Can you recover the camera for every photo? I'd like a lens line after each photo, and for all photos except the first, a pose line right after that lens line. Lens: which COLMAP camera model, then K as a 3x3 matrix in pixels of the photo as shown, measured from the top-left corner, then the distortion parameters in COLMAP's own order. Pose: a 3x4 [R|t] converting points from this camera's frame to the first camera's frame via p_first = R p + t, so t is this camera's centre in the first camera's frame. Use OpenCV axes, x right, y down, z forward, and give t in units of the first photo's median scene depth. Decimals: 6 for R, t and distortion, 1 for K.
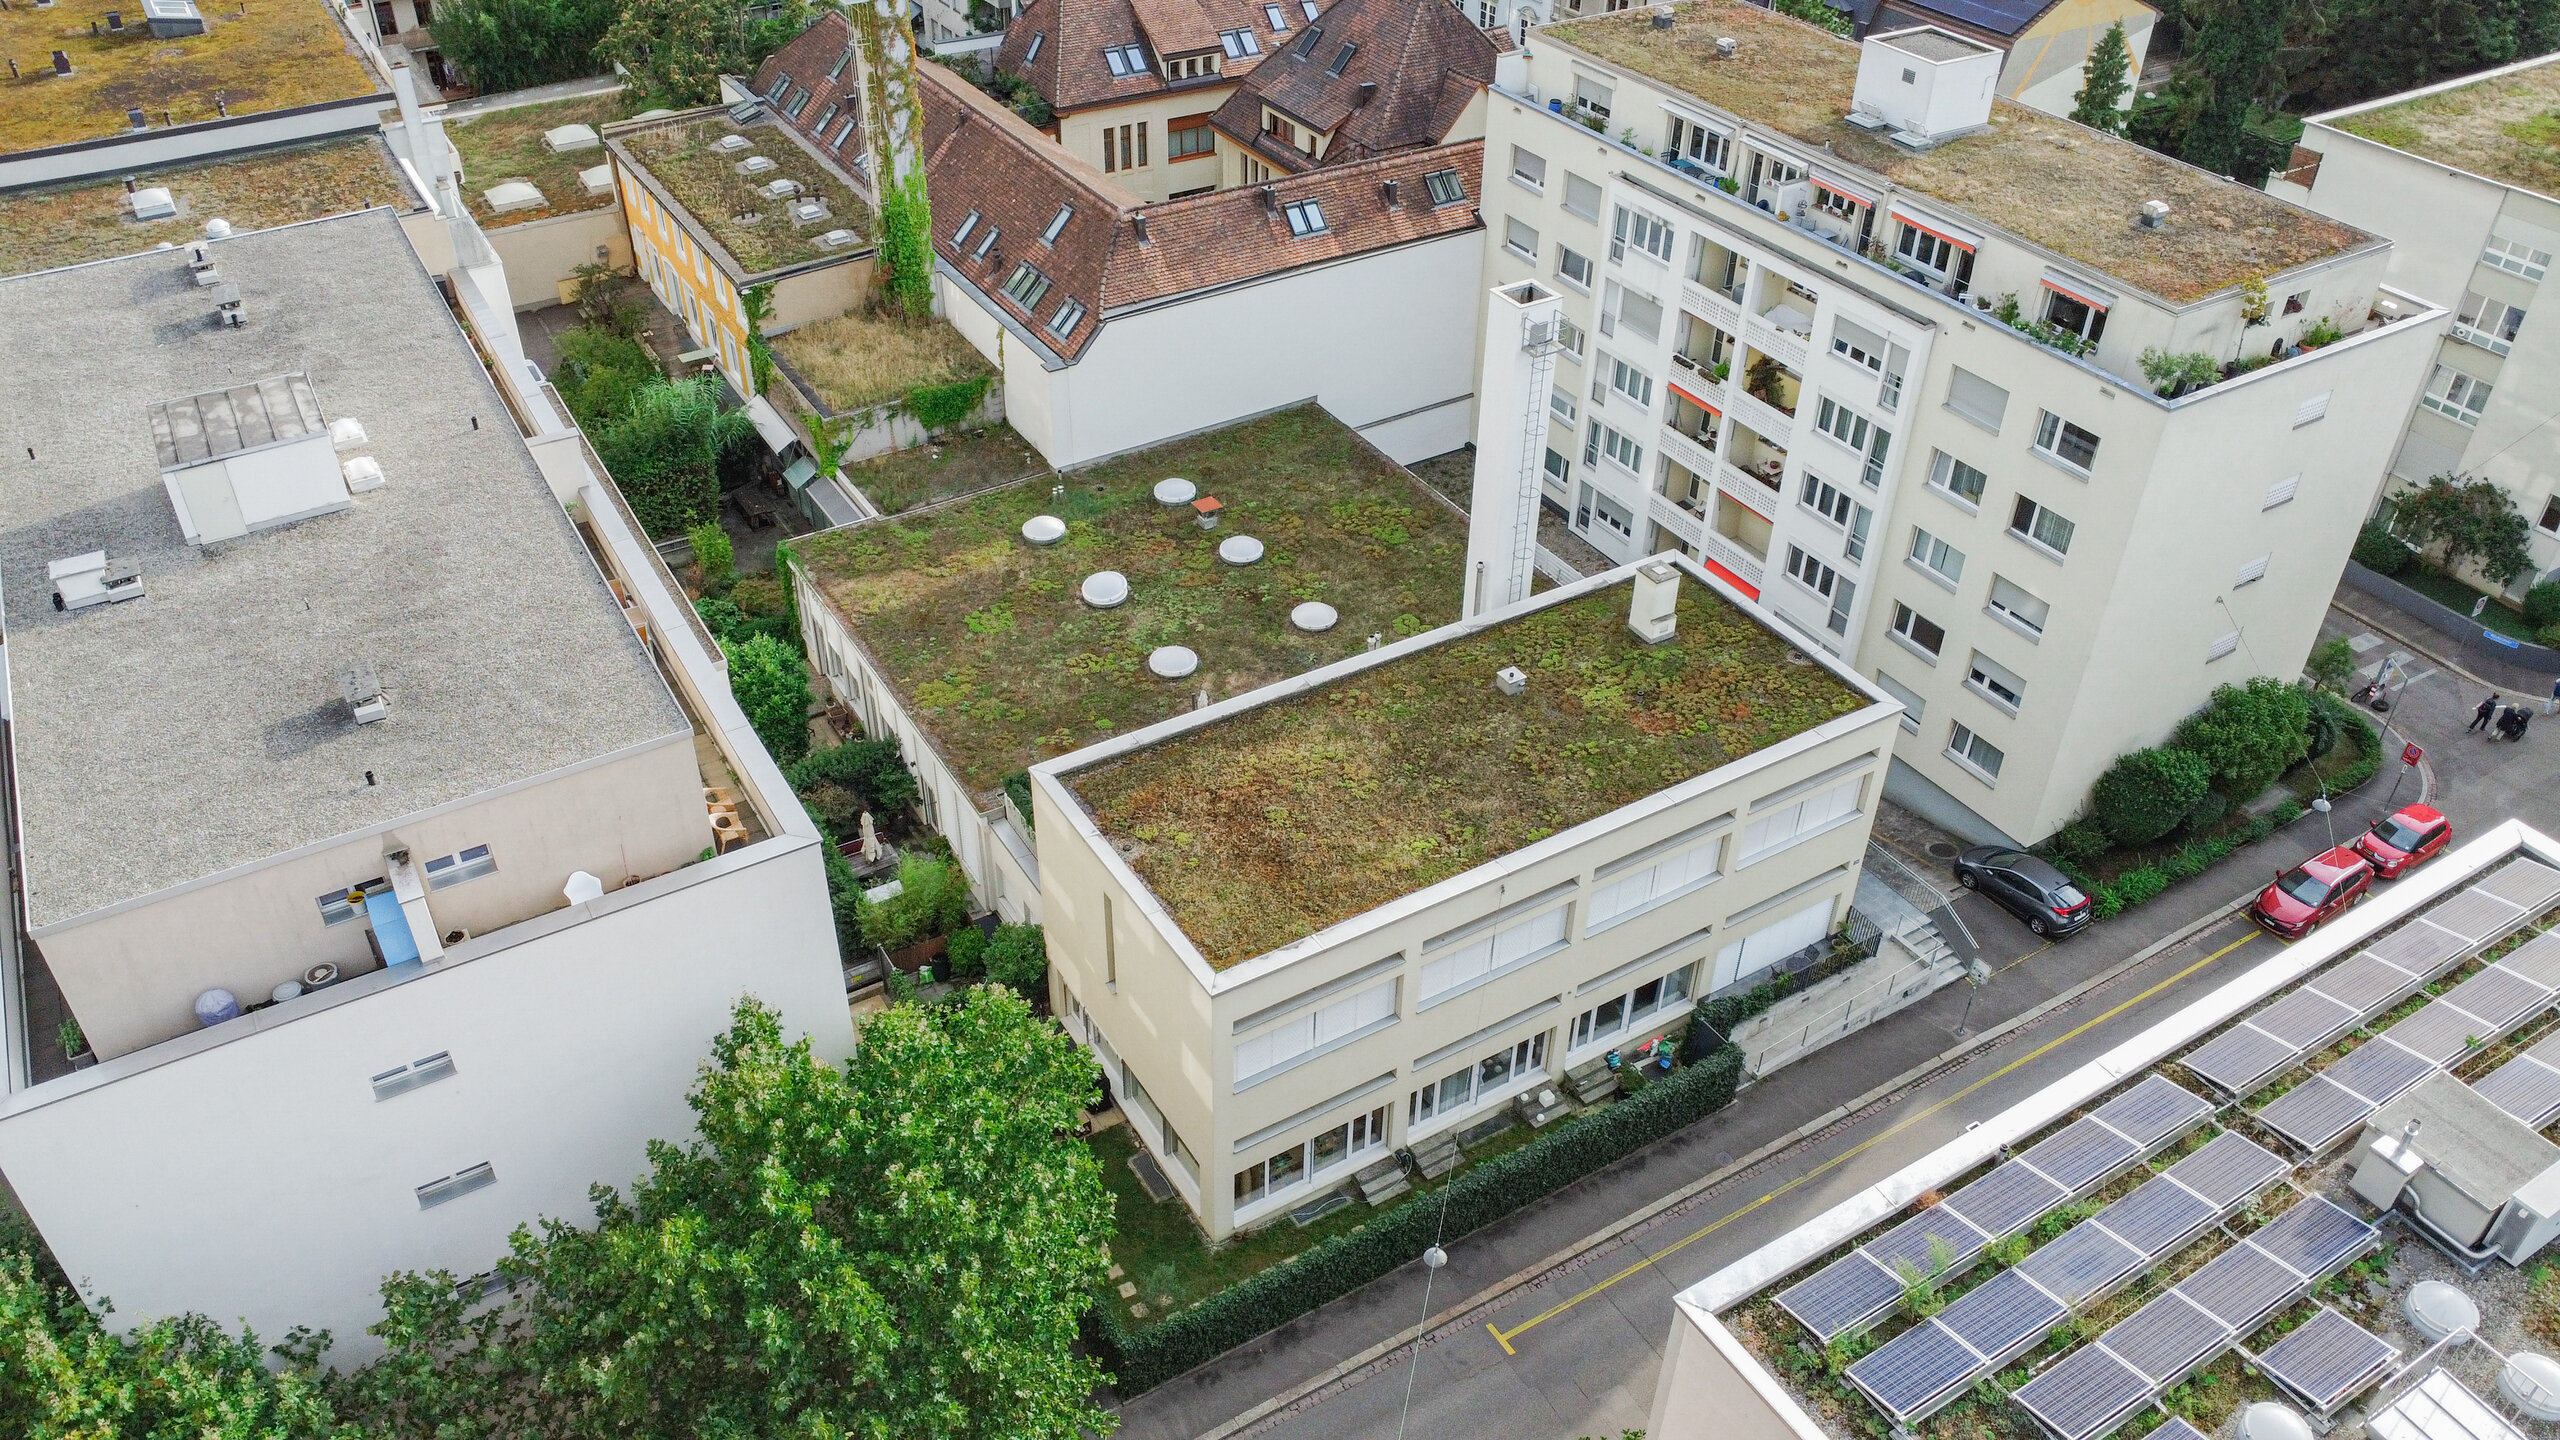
lens RADIAL K [[1866.1, 0, 1268.8], [0, 1866.1, 729.1], [0, 0, 1]] dist [-0.035085, -0.000203]
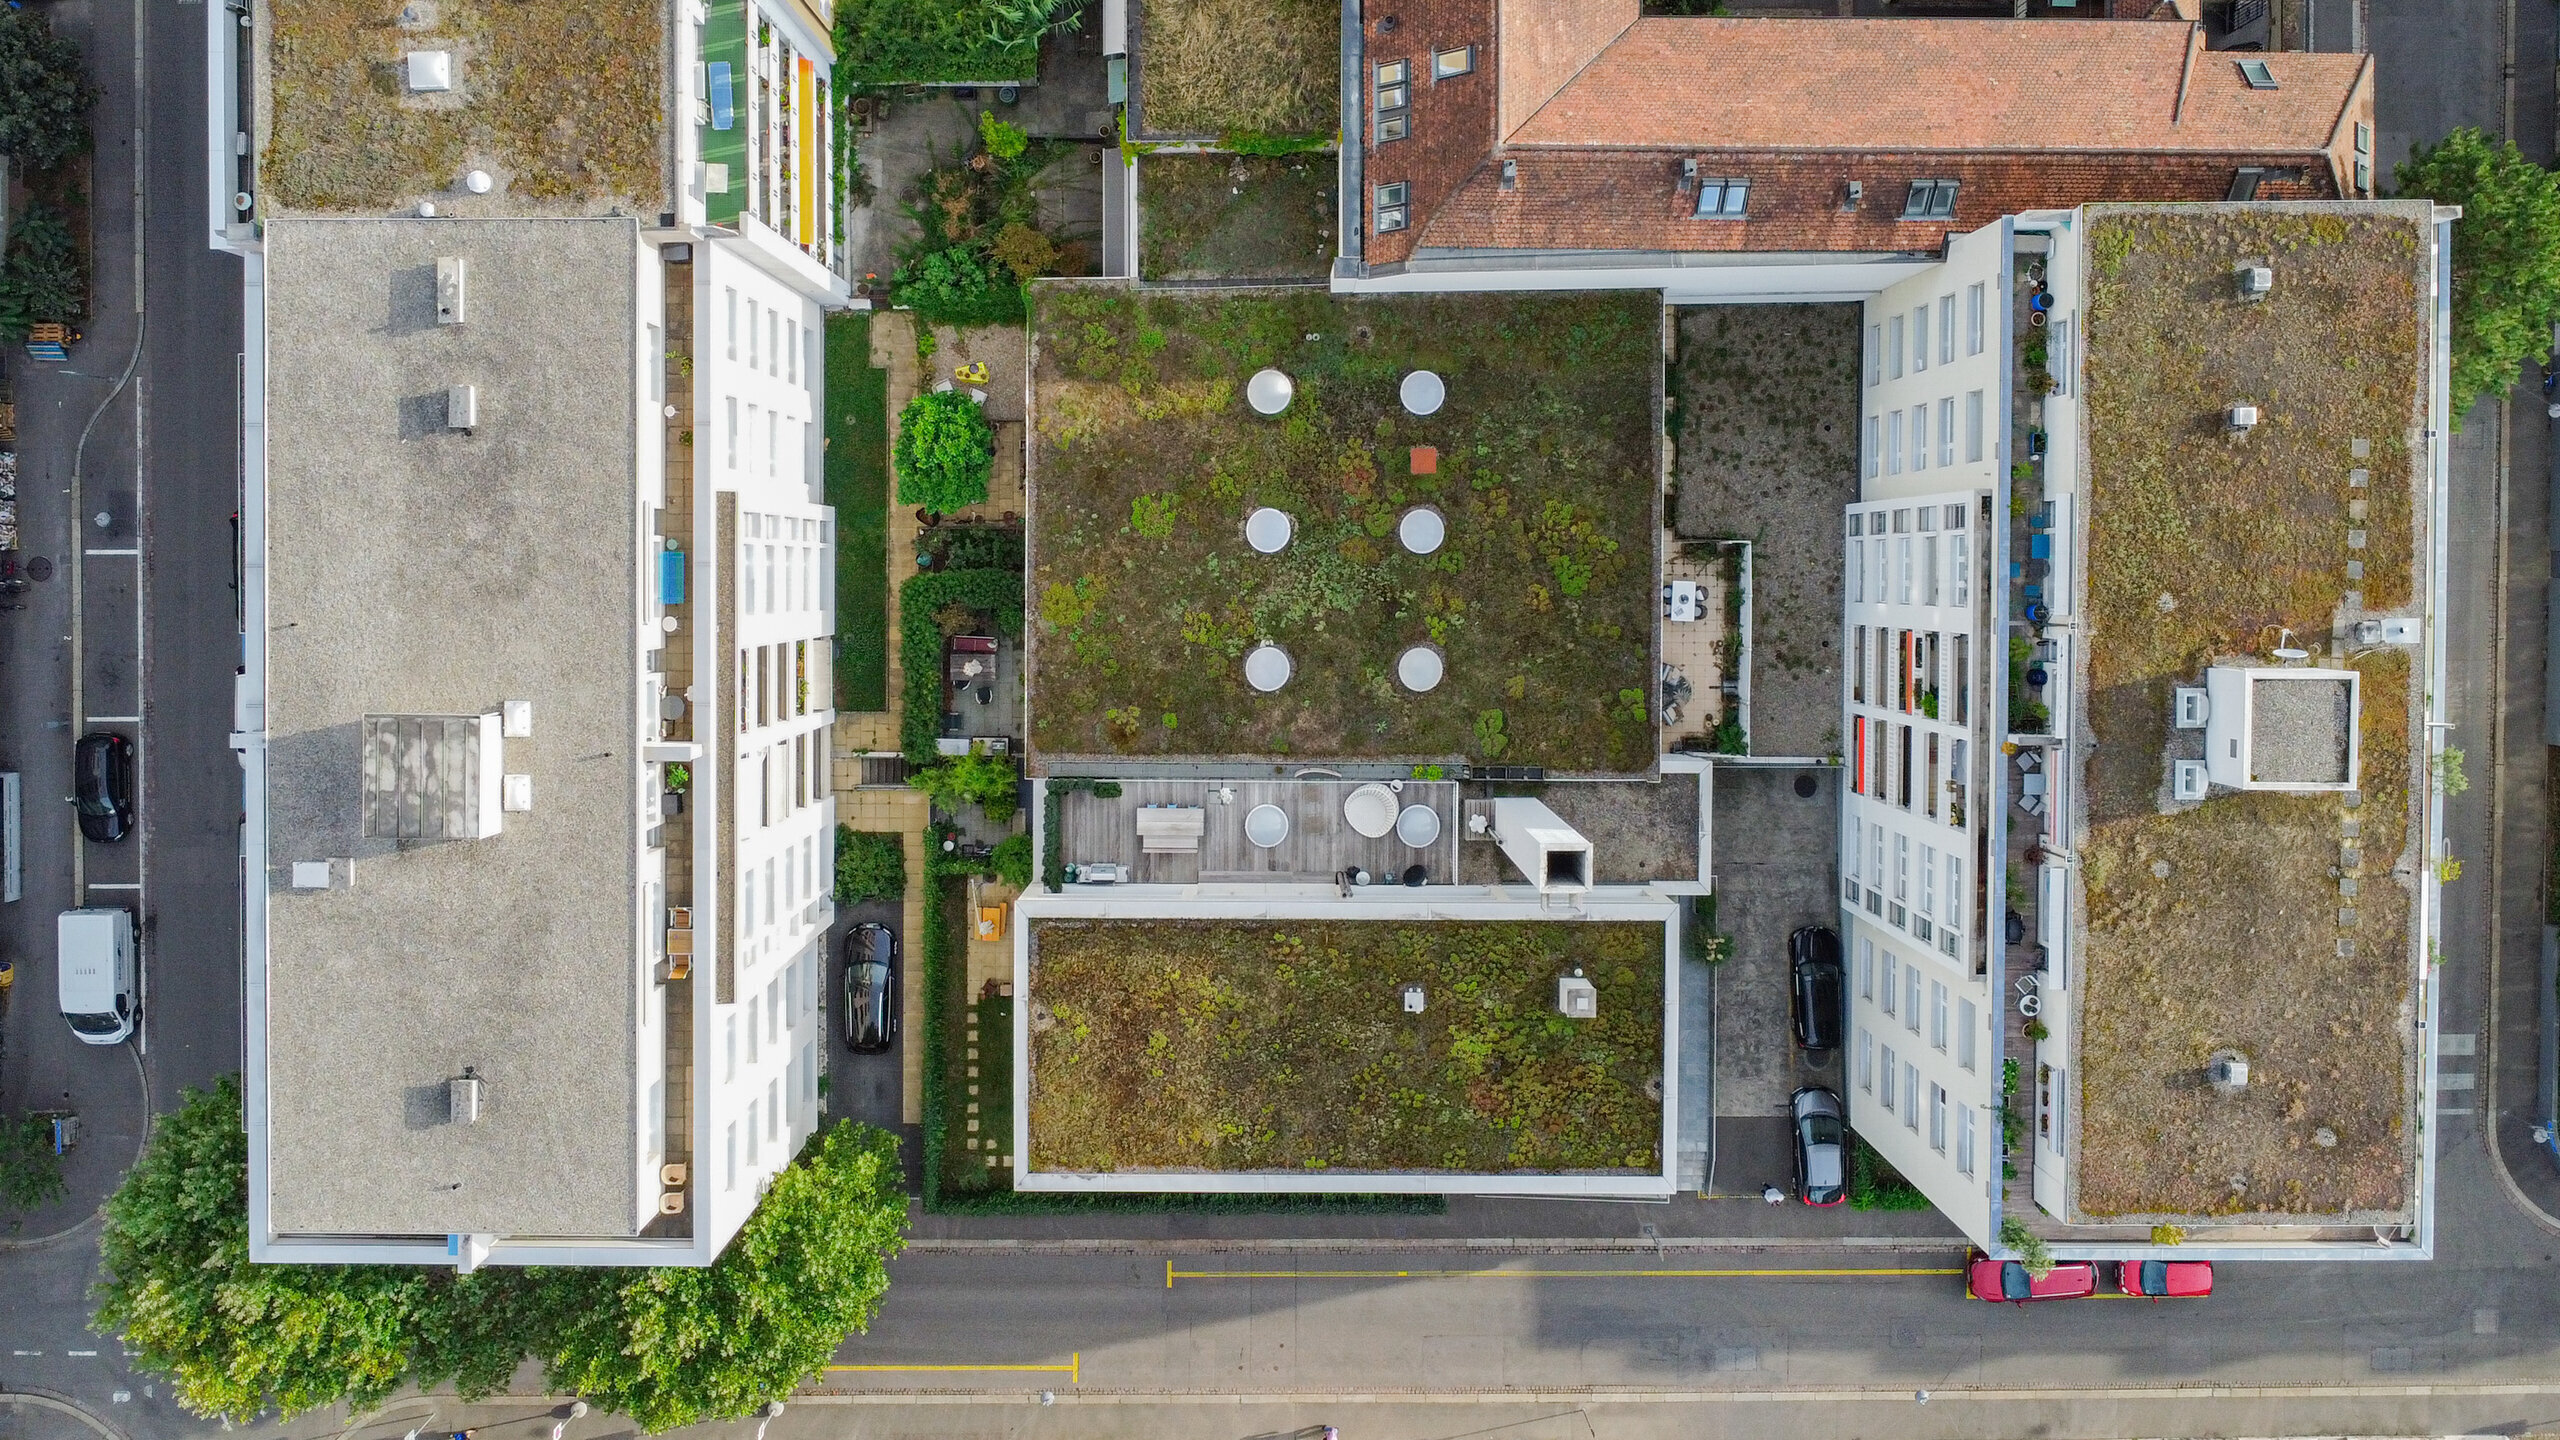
lens RADIAL K [[2187.3, 0, 1283.0], [0, 2187.3, 621.3], [0, 0, 1]] dist [0.007009, 0.002675]
pose [[0.854678, 0.519066, 0.009764, -0.070889], [-0.310687, 0.496319, 0.810642, -1.096737], [0.415931, -0.695872, 0.585460, 0.275005]]
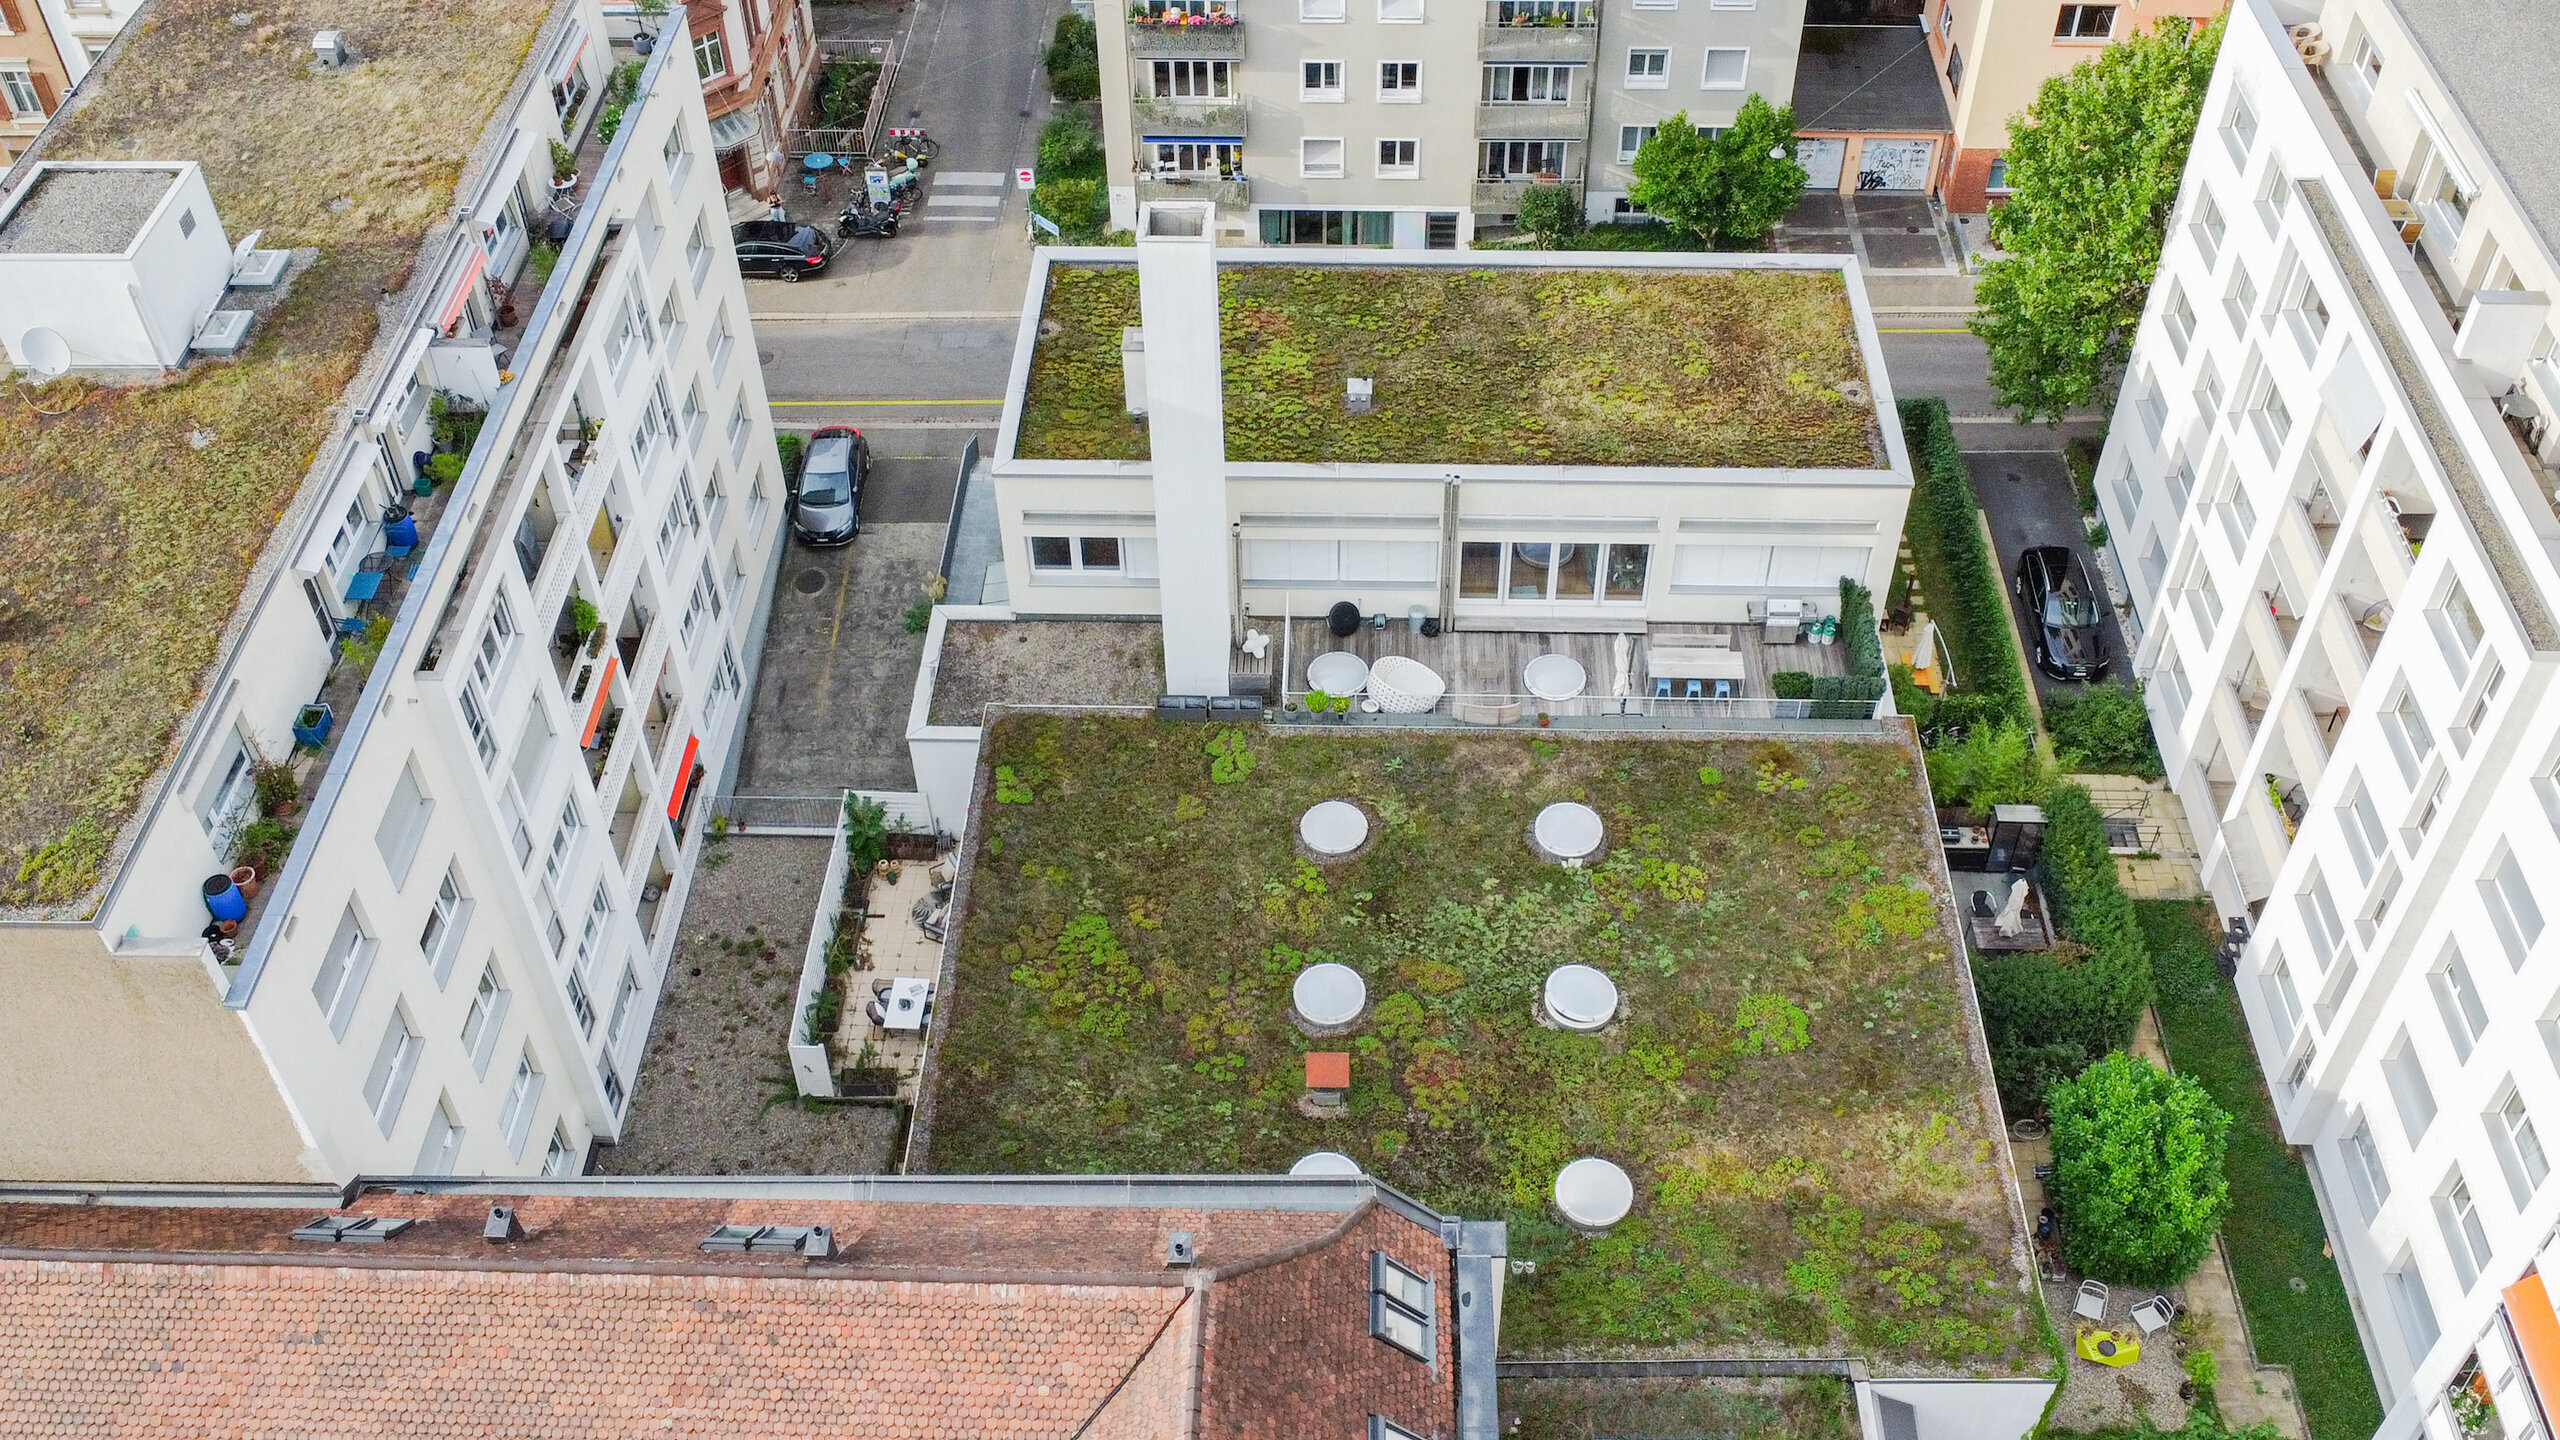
lens RADIAL K [[2308.4, 0, 1300.8], [0, 2308.4, 715.2], [0, 0, 1]] dist [-0.029785, 0.000048]
pose [[-0.843354, -0.381452, 0.378482, -0.282443], [0.321226, 0.206761, 0.924156, -0.894383], [-0.430776, 0.900969, -0.051840, 1.055572]]
